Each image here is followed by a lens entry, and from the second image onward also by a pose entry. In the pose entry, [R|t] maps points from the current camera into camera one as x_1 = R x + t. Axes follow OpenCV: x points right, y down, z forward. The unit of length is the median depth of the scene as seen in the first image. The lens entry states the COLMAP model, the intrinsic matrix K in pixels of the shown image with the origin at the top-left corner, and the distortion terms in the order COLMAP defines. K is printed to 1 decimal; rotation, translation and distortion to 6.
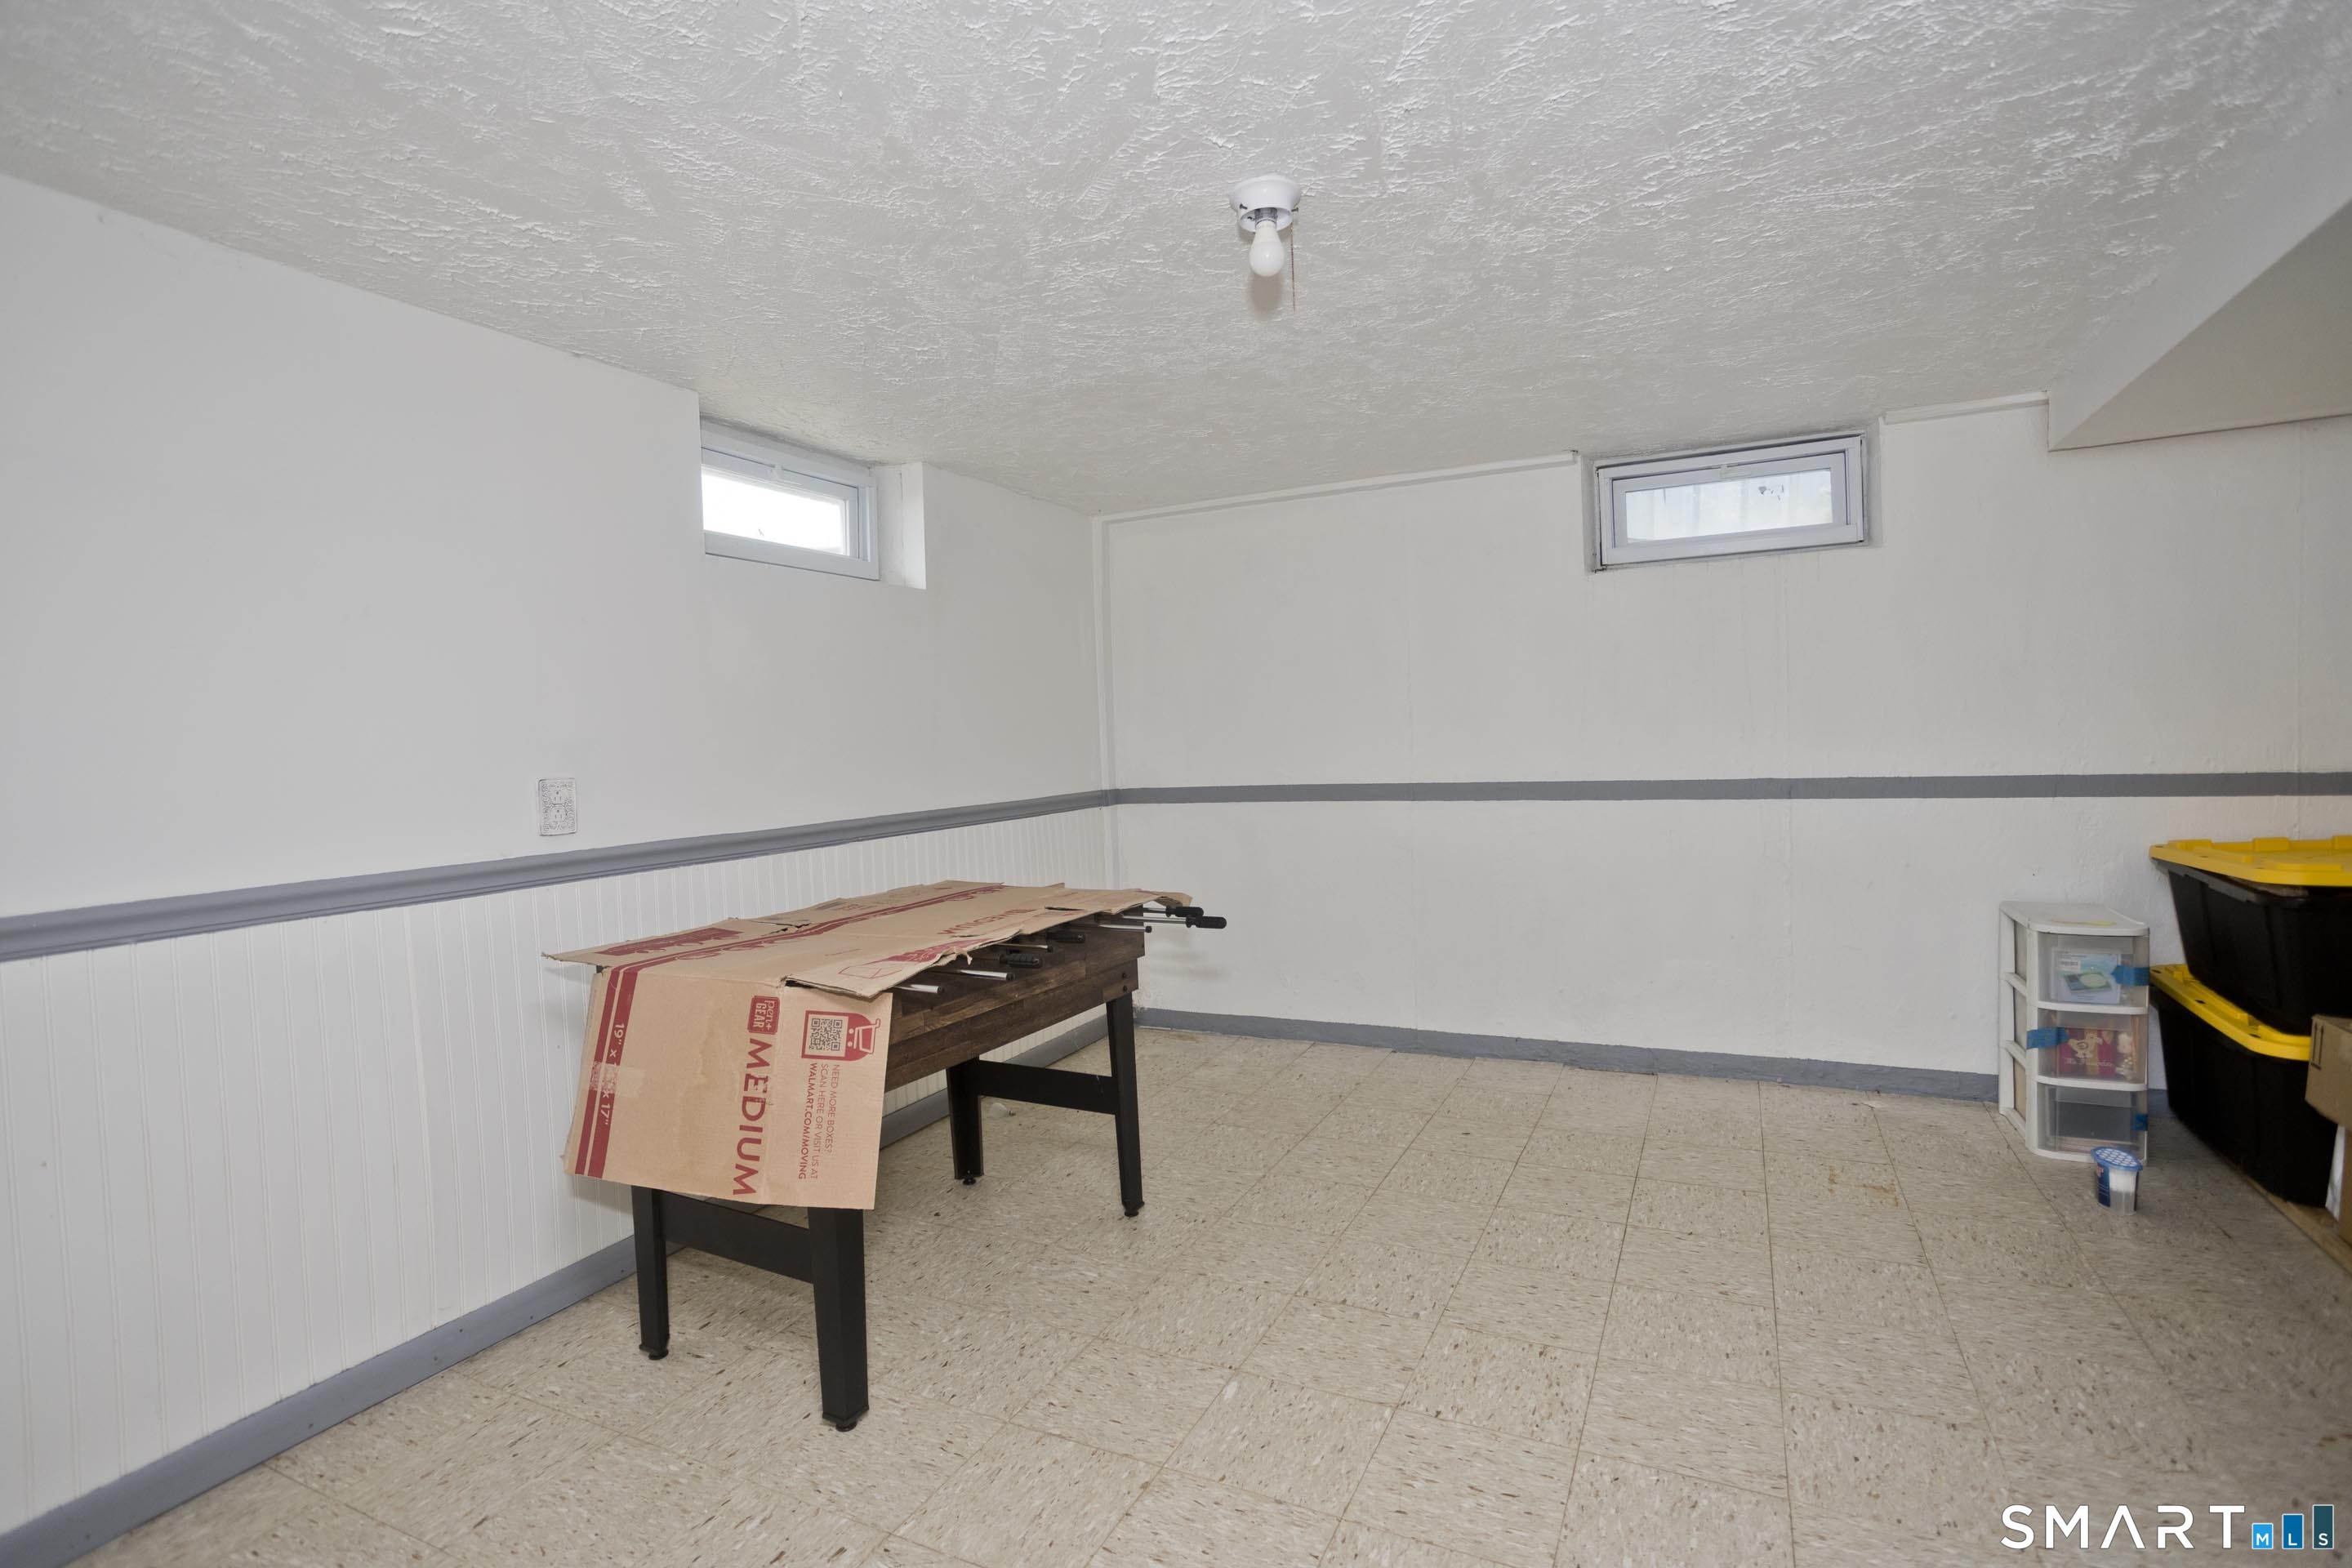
lens RADIAL K [[1142.7, 0, 1174.6], [0, 1142.7, 779.8], [0, 0, 1]] dist [-0.037351, 0.019598]
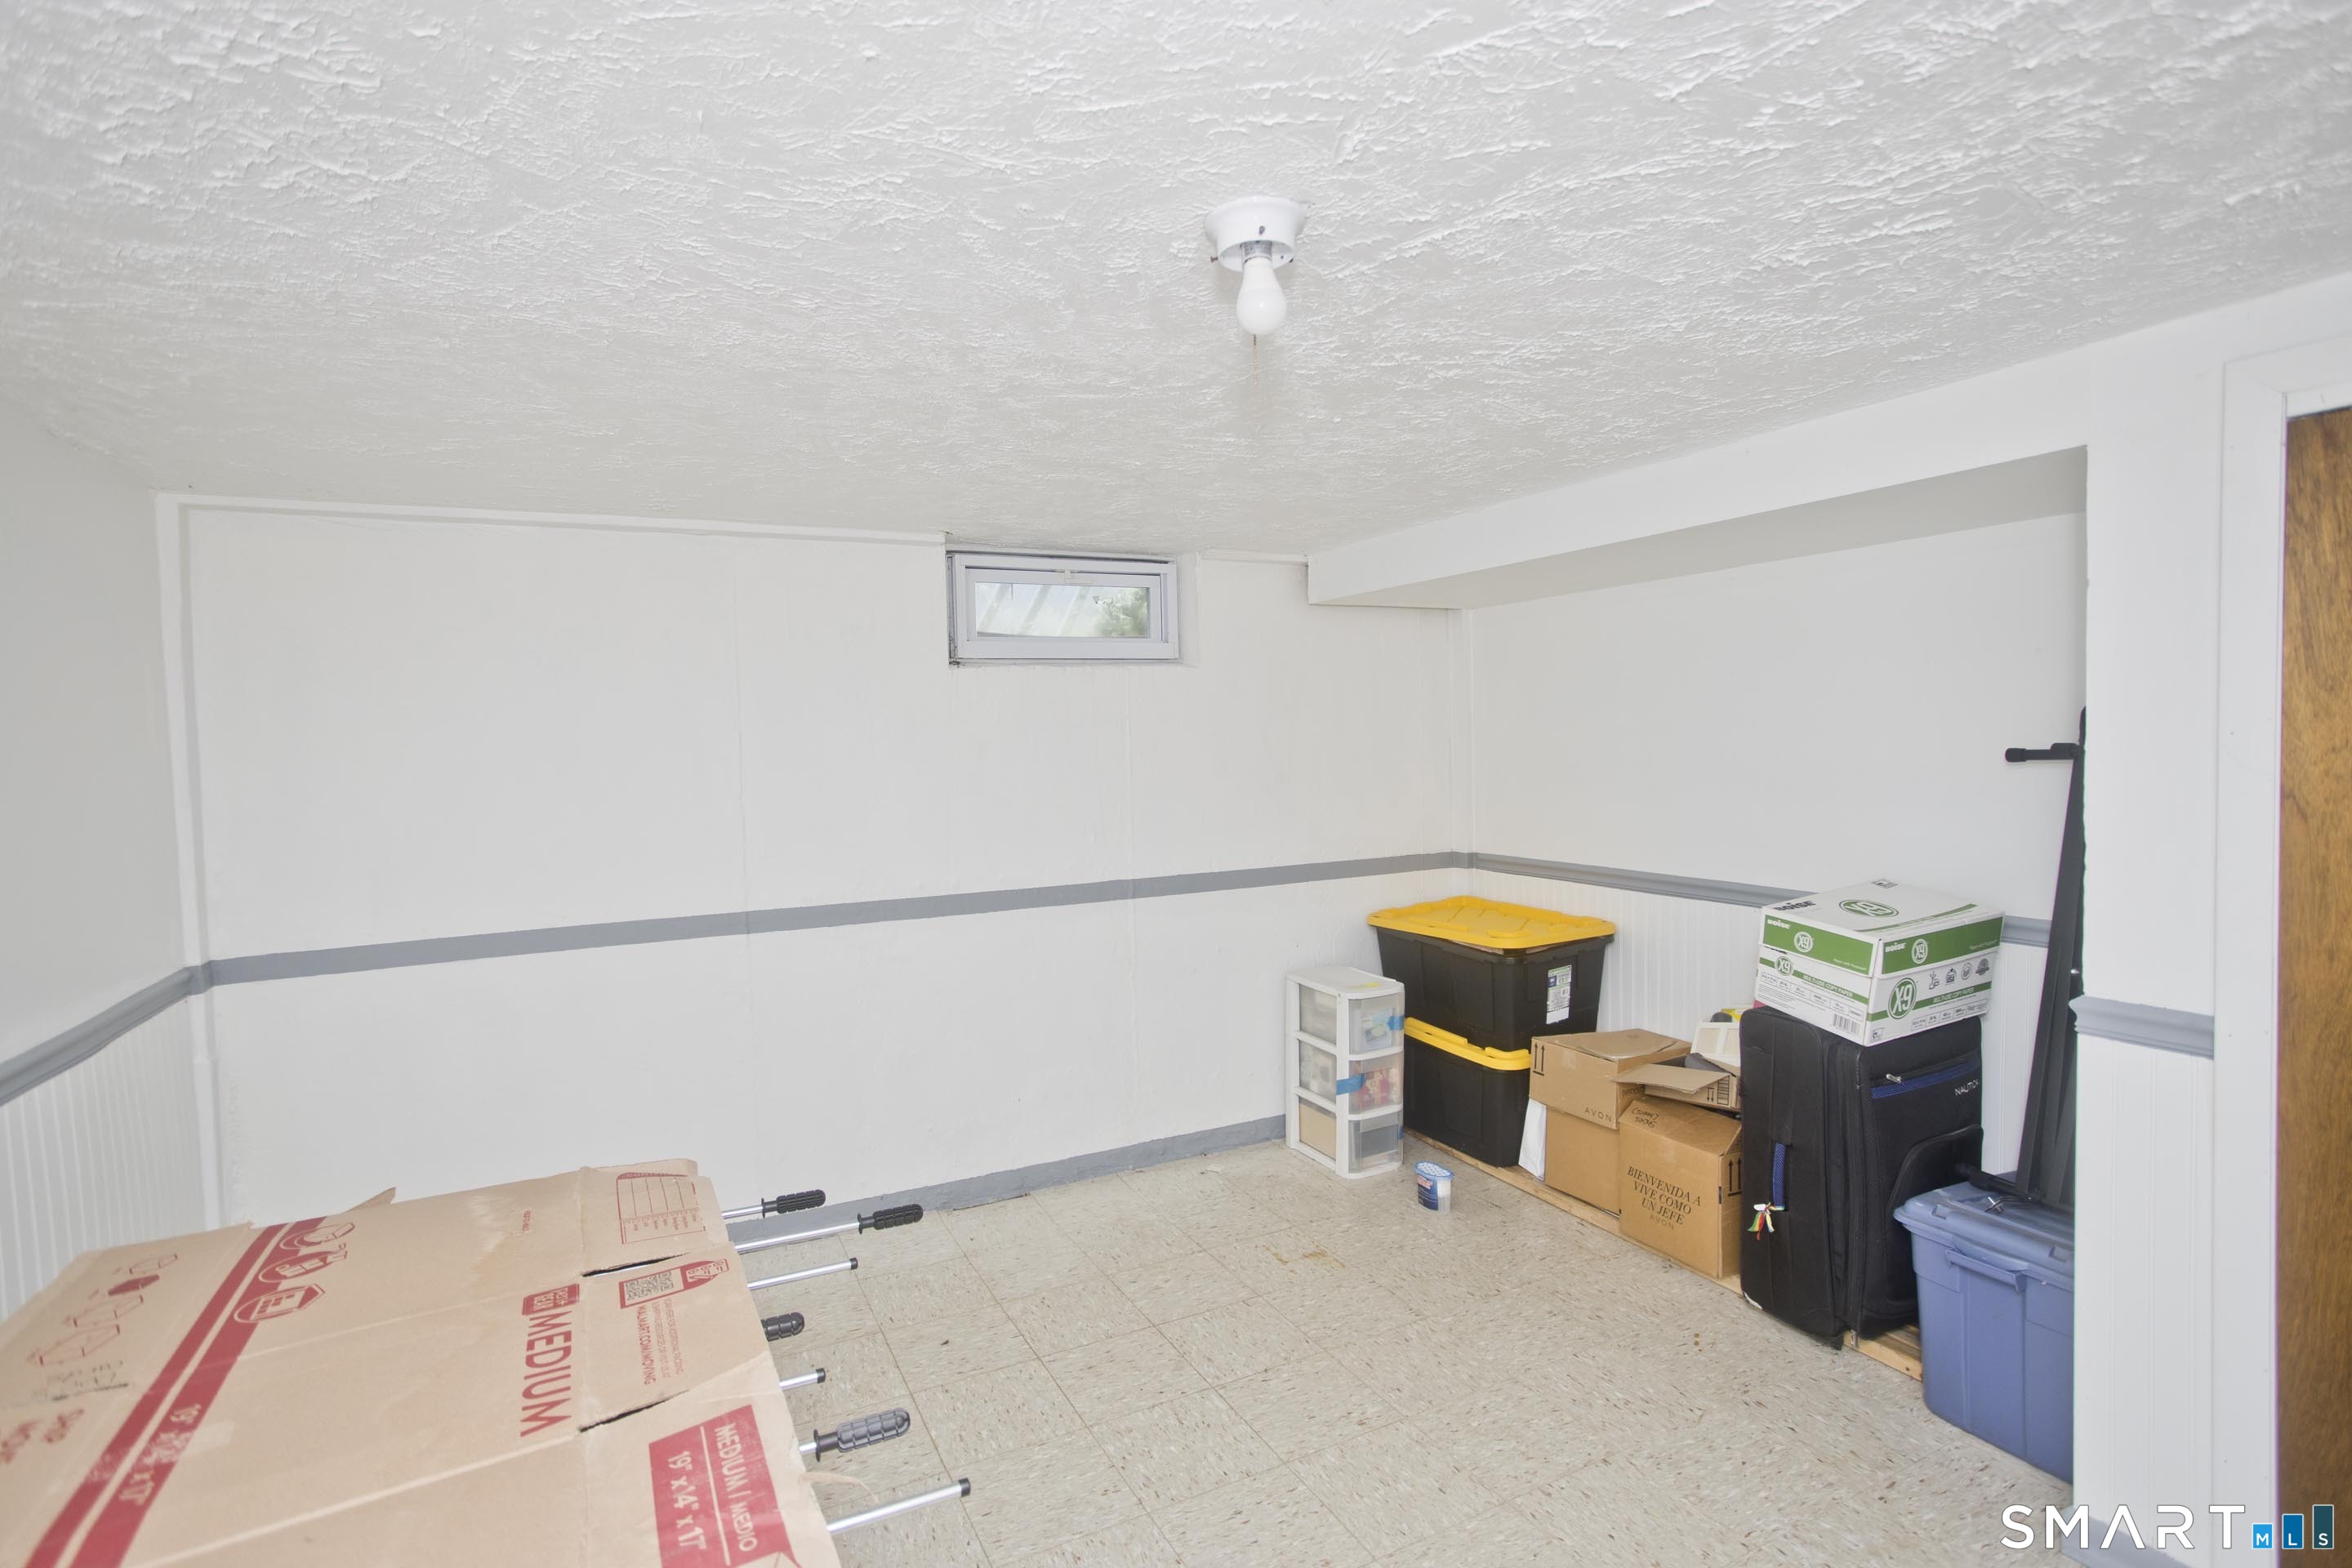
lens RADIAL K [[1142.7, 0, 1174.9], [0, 1142.7, 781.5], [0, 0, 1]] dist [-0.037351, 0.019598]
pose [[0.589955, -0.016228, 0.807273, -0.350134], [0.031739, 0.999491, -0.003103, -0.105769], [-0.806812, 0.027453, 0.590170, 0.410921]]
